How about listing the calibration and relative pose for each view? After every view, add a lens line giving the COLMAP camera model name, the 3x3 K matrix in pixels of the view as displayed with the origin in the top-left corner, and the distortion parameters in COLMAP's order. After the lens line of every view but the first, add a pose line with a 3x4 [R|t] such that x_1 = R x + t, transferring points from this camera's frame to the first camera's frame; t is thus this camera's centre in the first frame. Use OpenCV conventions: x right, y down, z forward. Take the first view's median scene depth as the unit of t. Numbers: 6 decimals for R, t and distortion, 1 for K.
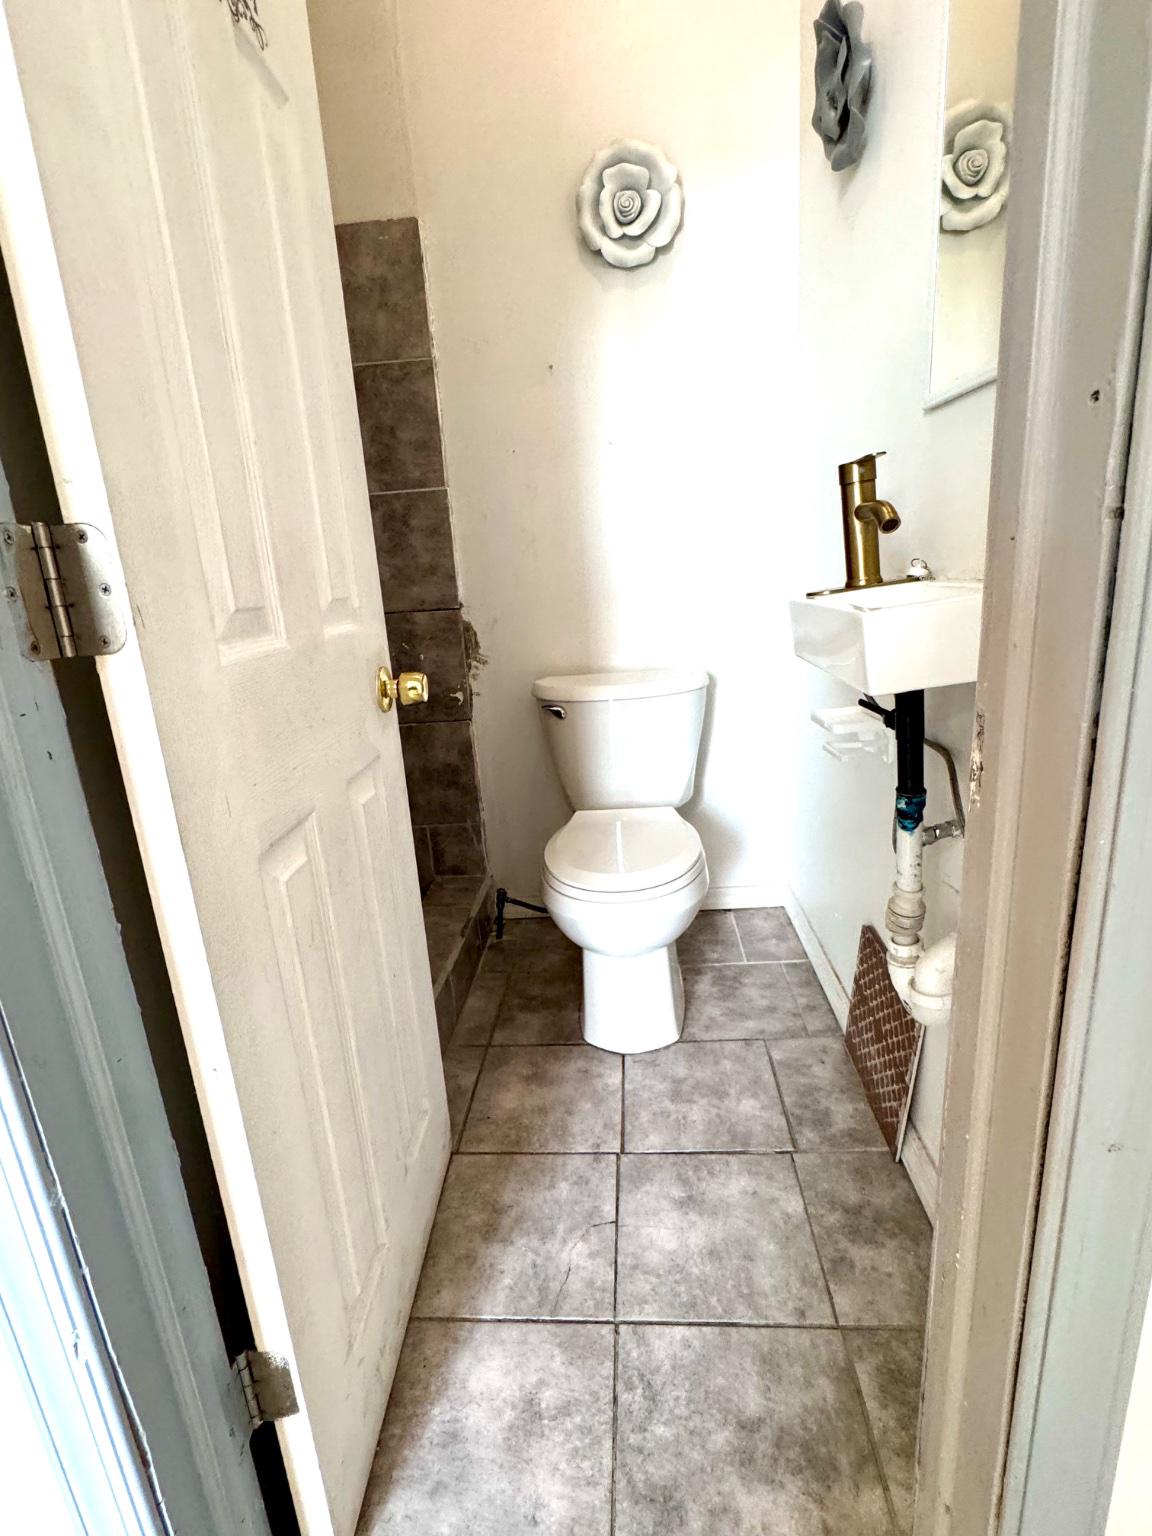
lens RADIAL K [[731.0, 0, 578.7], [0, 731.0, 766.0], [0, 0, 1]] dist [-0.005583, 0.000995]
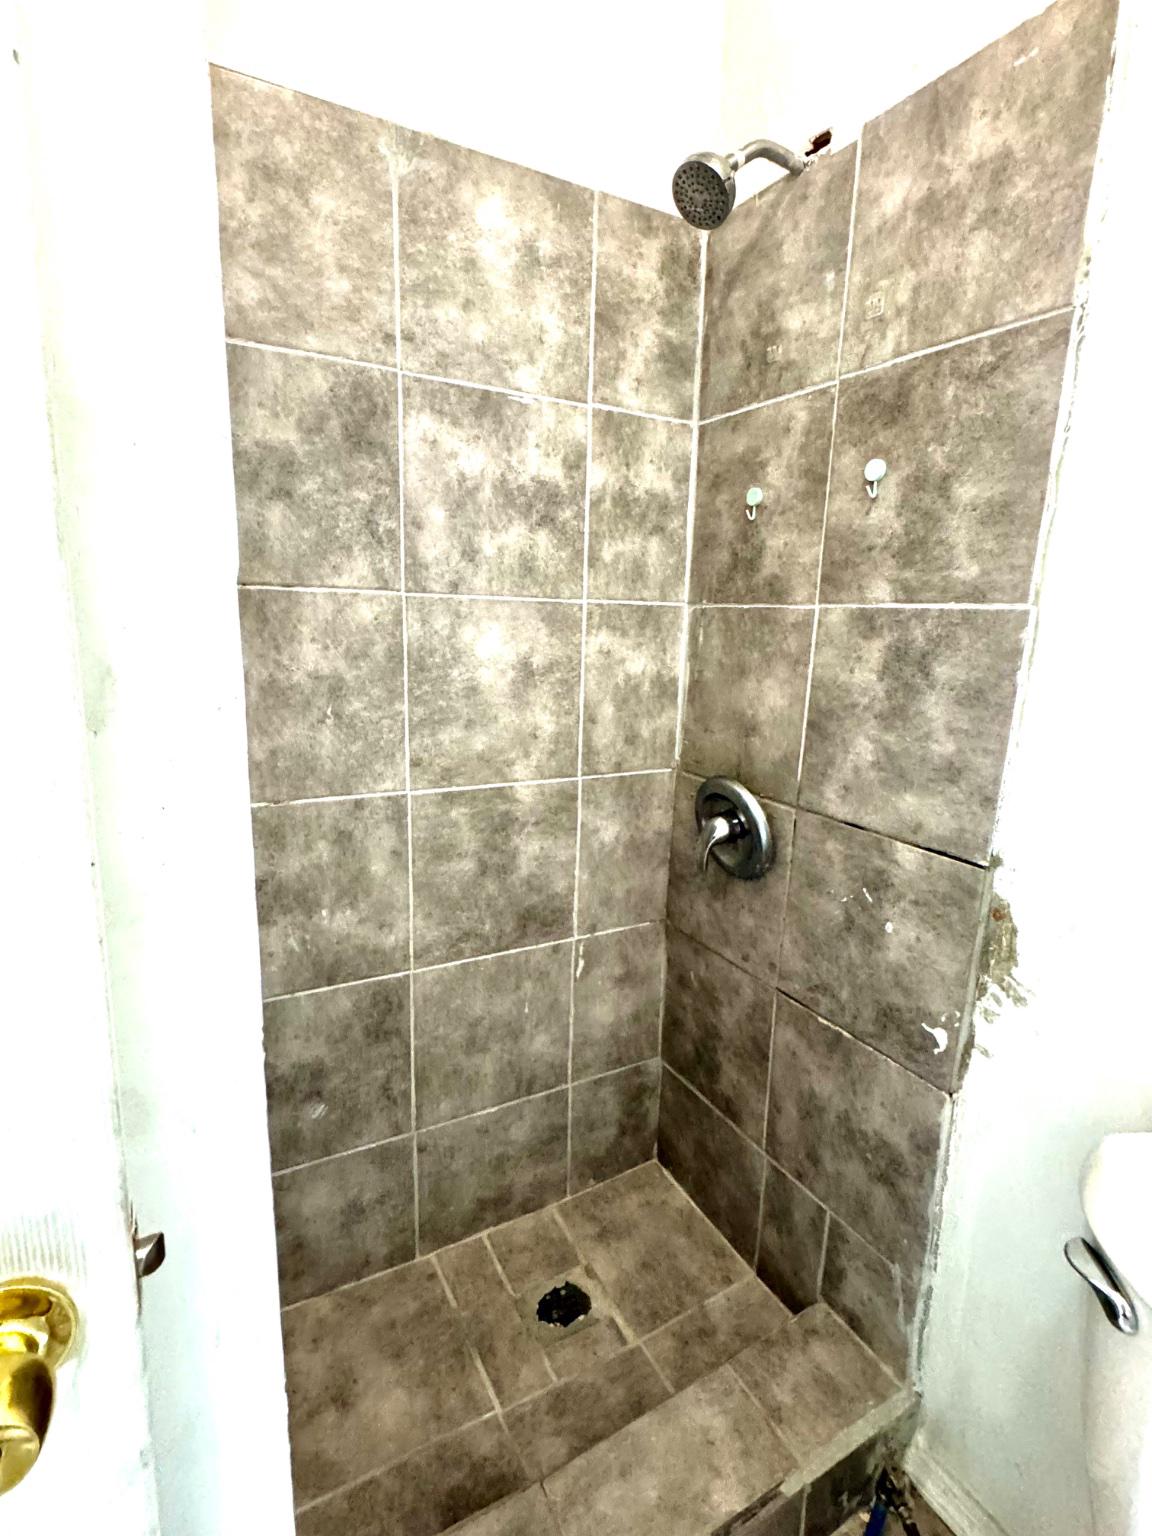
lens RADIAL K [[731.0, 0, 574.2], [0, 731.0, 766.3], [0, 0, 1]] dist [-0.005583, 0.000995]
pose [[0.551733, 0.250209, -0.795604, 0.036017], [-0.283113, 0.953483, 0.103528, -0.251485], [0.784498, 0.168126, 0.596905, 0.530815]]
